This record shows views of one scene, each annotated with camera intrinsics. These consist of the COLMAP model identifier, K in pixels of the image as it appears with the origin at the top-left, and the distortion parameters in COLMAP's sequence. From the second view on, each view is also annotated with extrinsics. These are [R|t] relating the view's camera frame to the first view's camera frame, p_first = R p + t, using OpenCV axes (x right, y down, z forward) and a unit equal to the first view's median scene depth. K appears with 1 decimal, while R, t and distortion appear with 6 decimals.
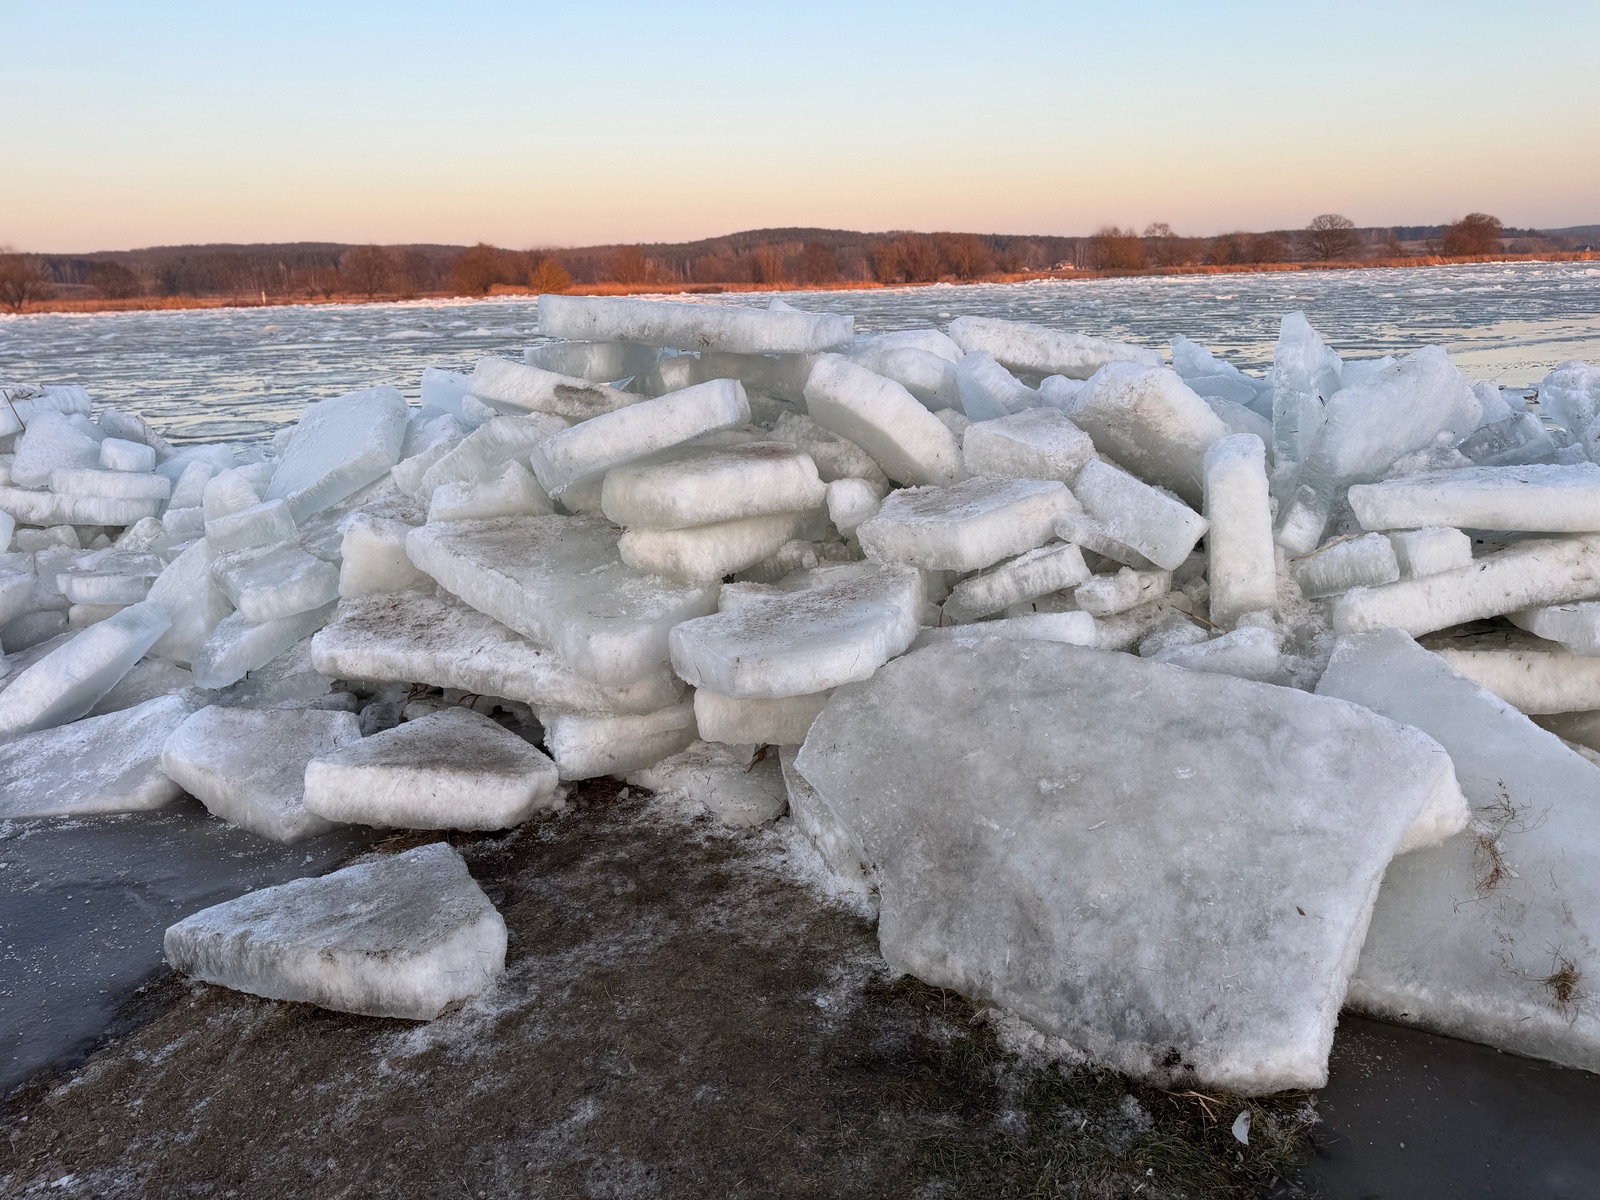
lens RADIAL K [[1122.9, 0, 800.0], [0, 1122.9, 600.0], [0, 0, 1]] dist [0.021307, -0.025491]
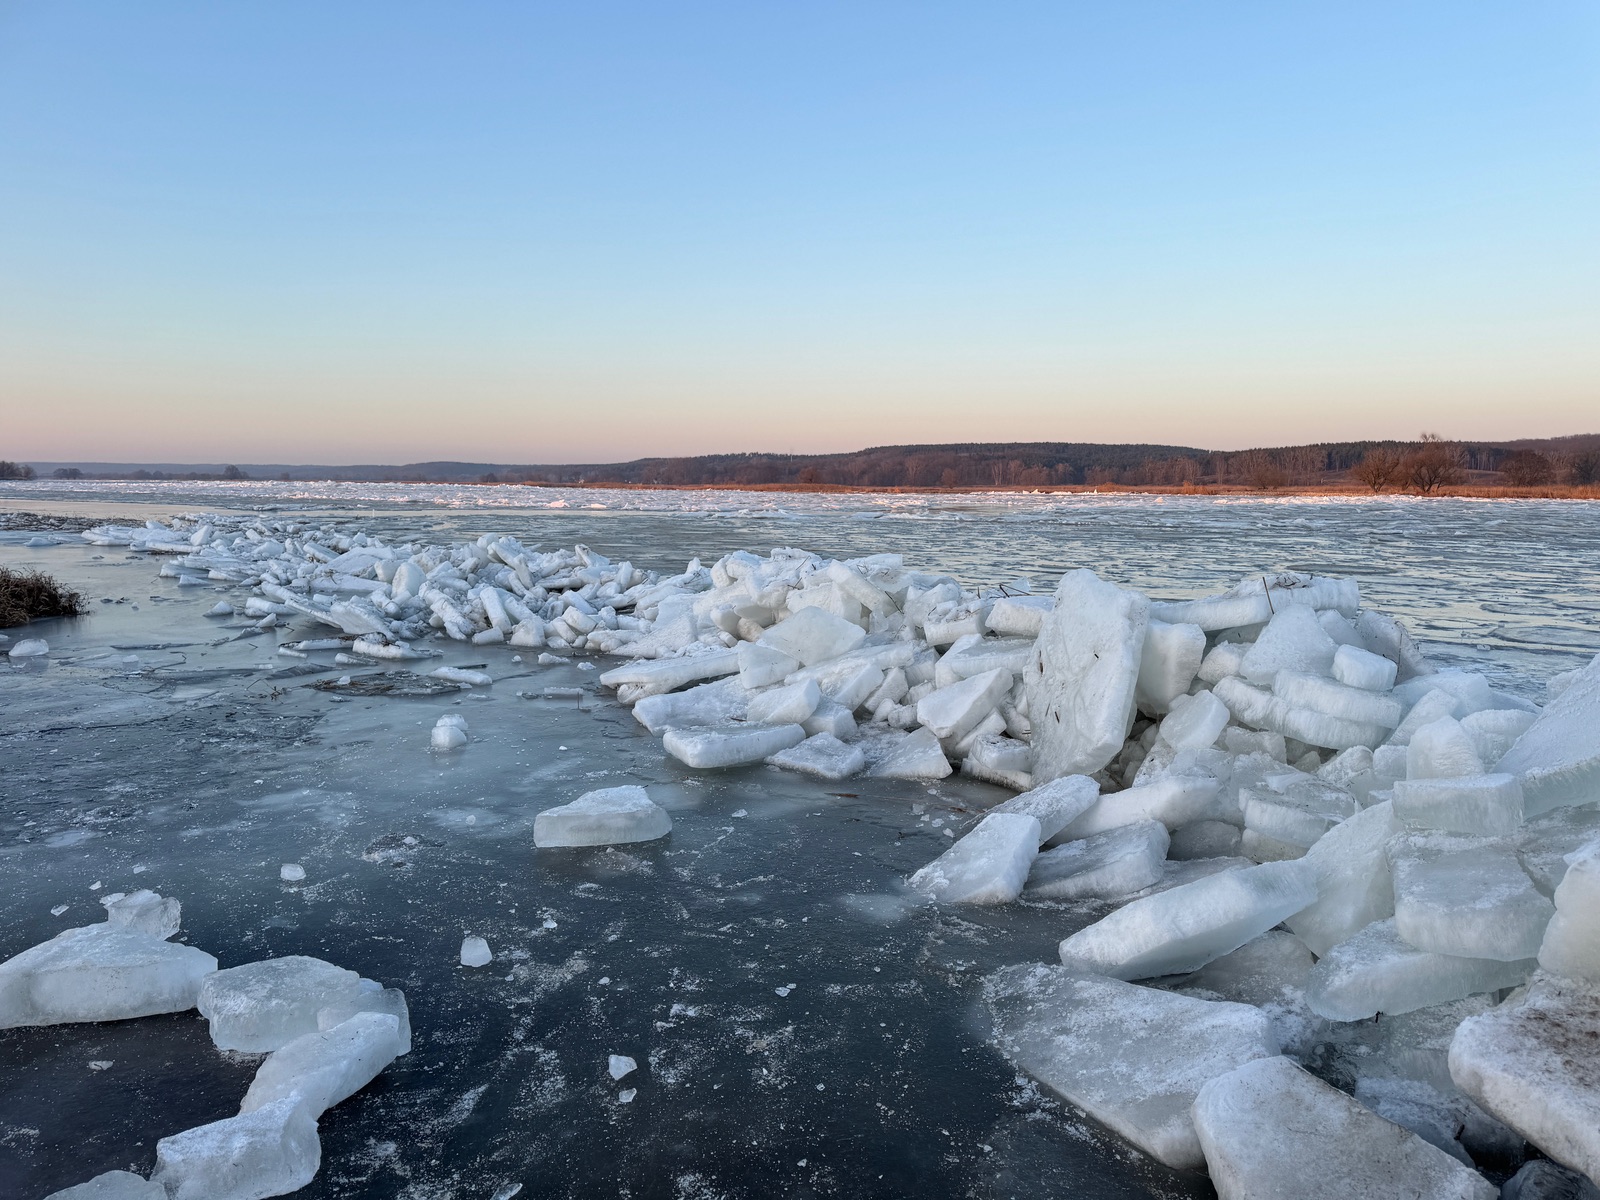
lens RADIAL K [[1137.7, 0, 800.0], [0, 1137.7, 600.0], [0, 0, 1]] dist [0.031553, -0.031382]
pose [[0.463290, 0.122484, -0.877702, -0.069257], [-0.261701, 0.965143, -0.003451, -0.088269], [0.846685, 0.231294, 0.479195, 0.311532]]
